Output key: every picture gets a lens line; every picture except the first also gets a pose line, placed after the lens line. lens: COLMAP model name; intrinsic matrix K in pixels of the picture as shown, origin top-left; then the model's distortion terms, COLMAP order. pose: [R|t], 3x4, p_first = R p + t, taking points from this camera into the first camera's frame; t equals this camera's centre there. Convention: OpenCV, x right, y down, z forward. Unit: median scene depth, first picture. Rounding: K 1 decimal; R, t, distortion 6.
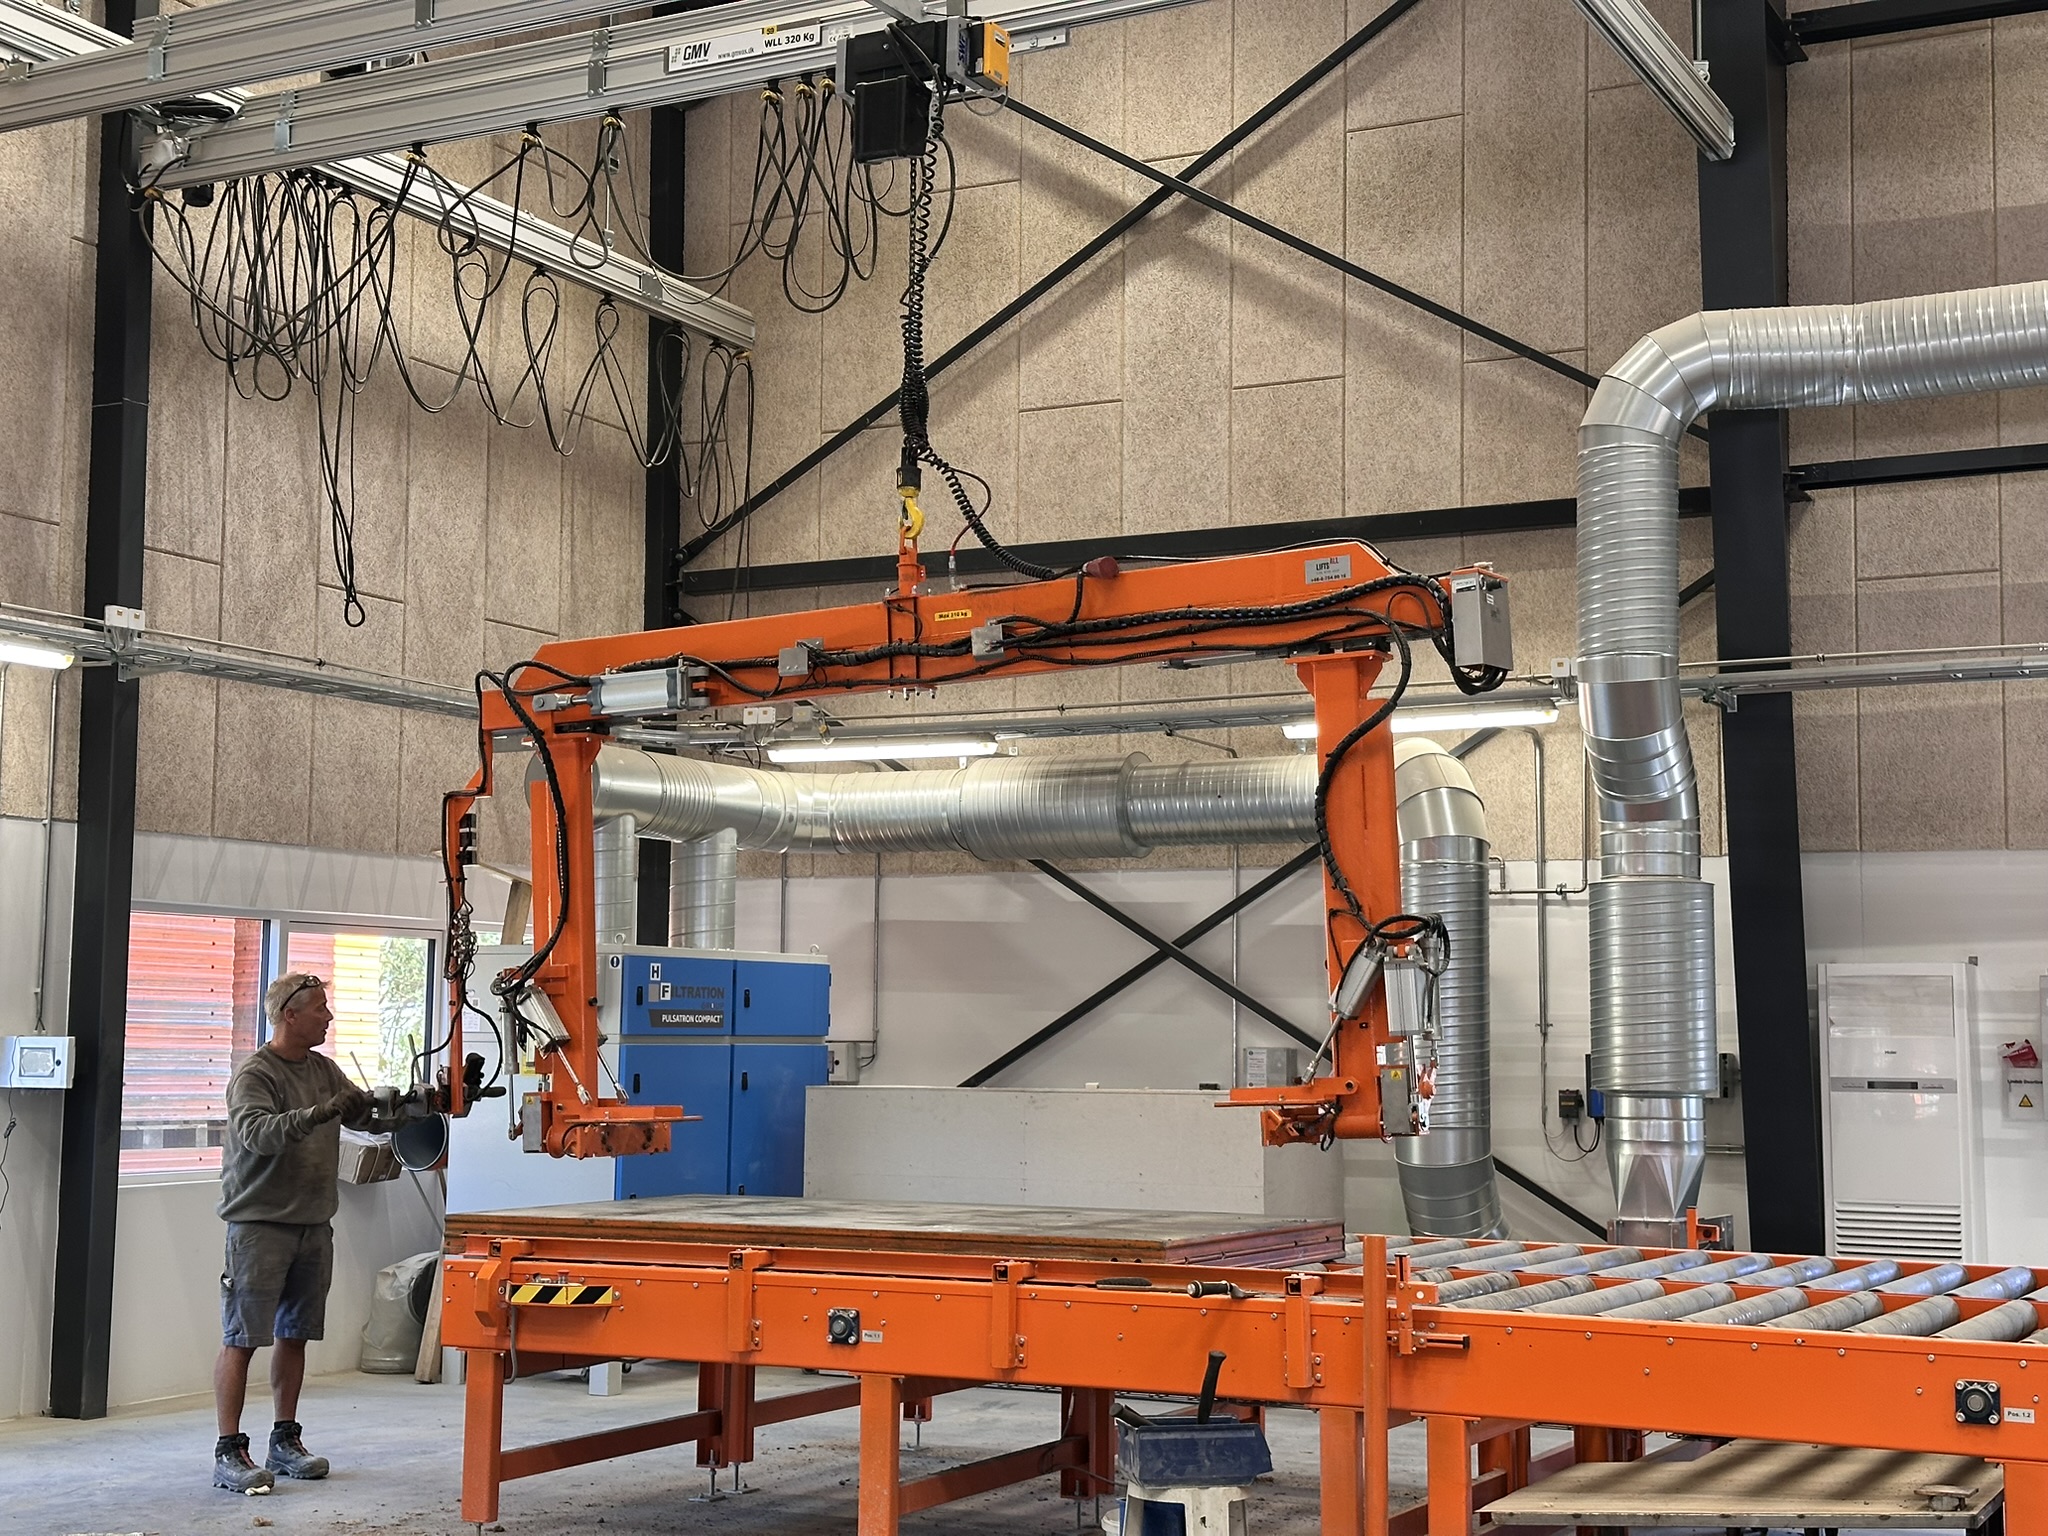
lens RADIAL K [[2840.3, 0, 1024.0], [0, 2840.3, 768.0], [0, 0, 1]] dist [0.082591, -0.065014]
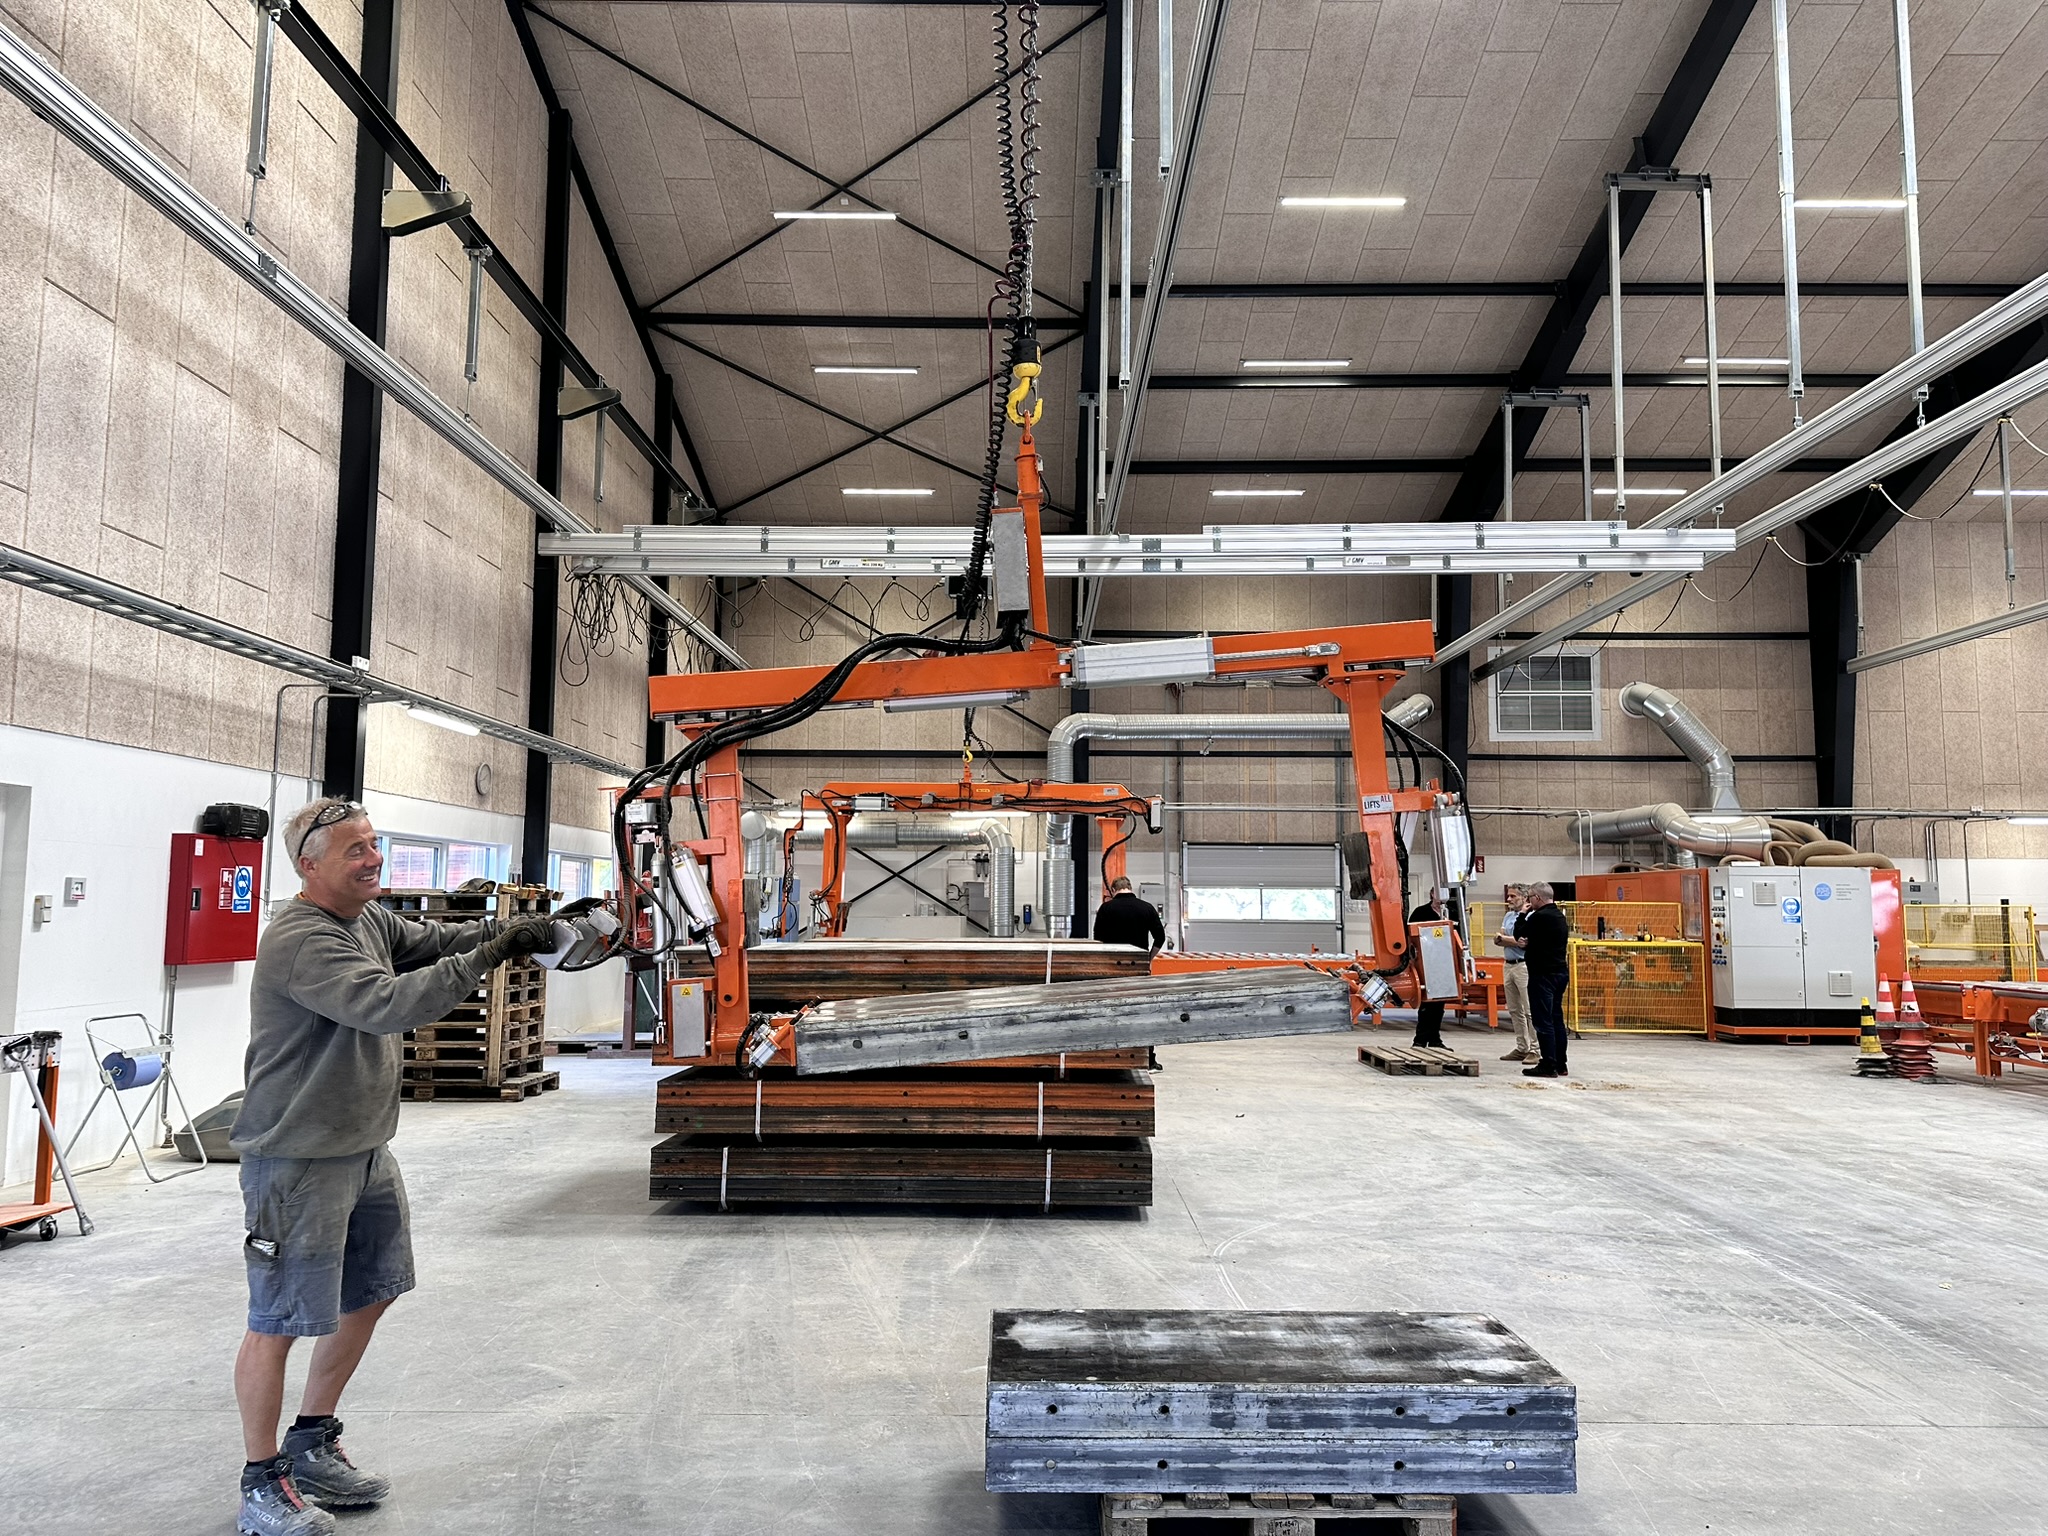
lens RADIAL K [[1410.3, 0, 1024.0], [0, 1410.3, 768.0], [0, 0, 1]] dist [0.100404, -0.107843]
pose [[0.890102, 0.036797, 0.454273, -0.603038], [-0.038136, 0.999253, -0.006218, -0.061164], [-0.454162, -0.011790, 0.890841, -0.573782]]
